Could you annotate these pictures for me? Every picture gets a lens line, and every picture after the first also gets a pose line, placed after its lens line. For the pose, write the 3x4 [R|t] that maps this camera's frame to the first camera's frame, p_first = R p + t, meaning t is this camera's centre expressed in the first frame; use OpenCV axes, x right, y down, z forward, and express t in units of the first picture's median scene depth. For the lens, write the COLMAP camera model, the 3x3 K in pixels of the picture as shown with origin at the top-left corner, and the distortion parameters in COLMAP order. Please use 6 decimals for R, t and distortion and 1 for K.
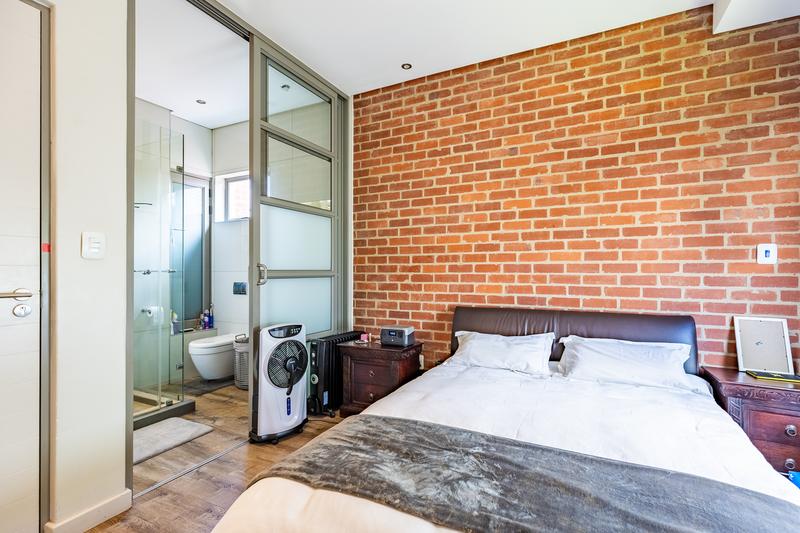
lens RADIAL K [[370.3, 0, 404.8], [0, 370.3, 267.6], [0, 0, 1]] dist [-0.001619, -0.000666]
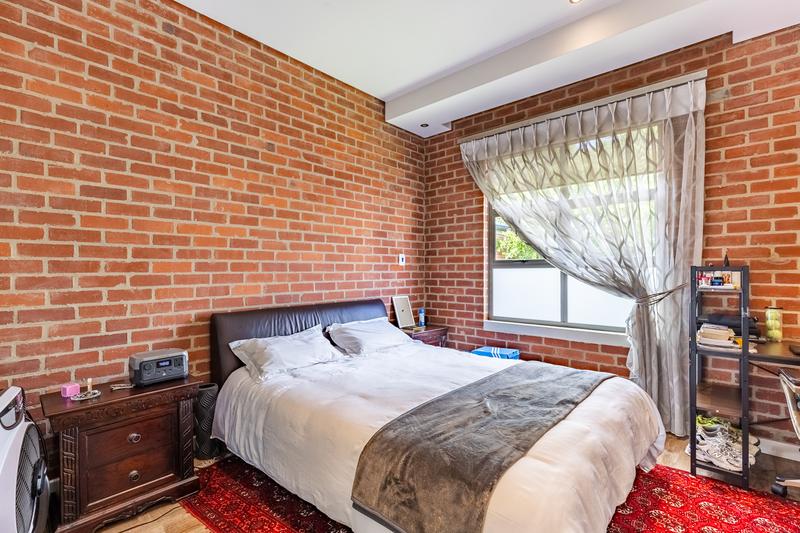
lens RADIAL K [[370.3, 0, 399.9], [0, 370.3, 268.7], [0, 0, 1]] dist [-0.001619, -0.000666]
pose [[0.265995, 0.003729, 0.963967, -0.514058], [-0.002622, 0.999992, -0.003145, 0.007883], [-0.963971, -0.001691, 0.266002, 0.382058]]
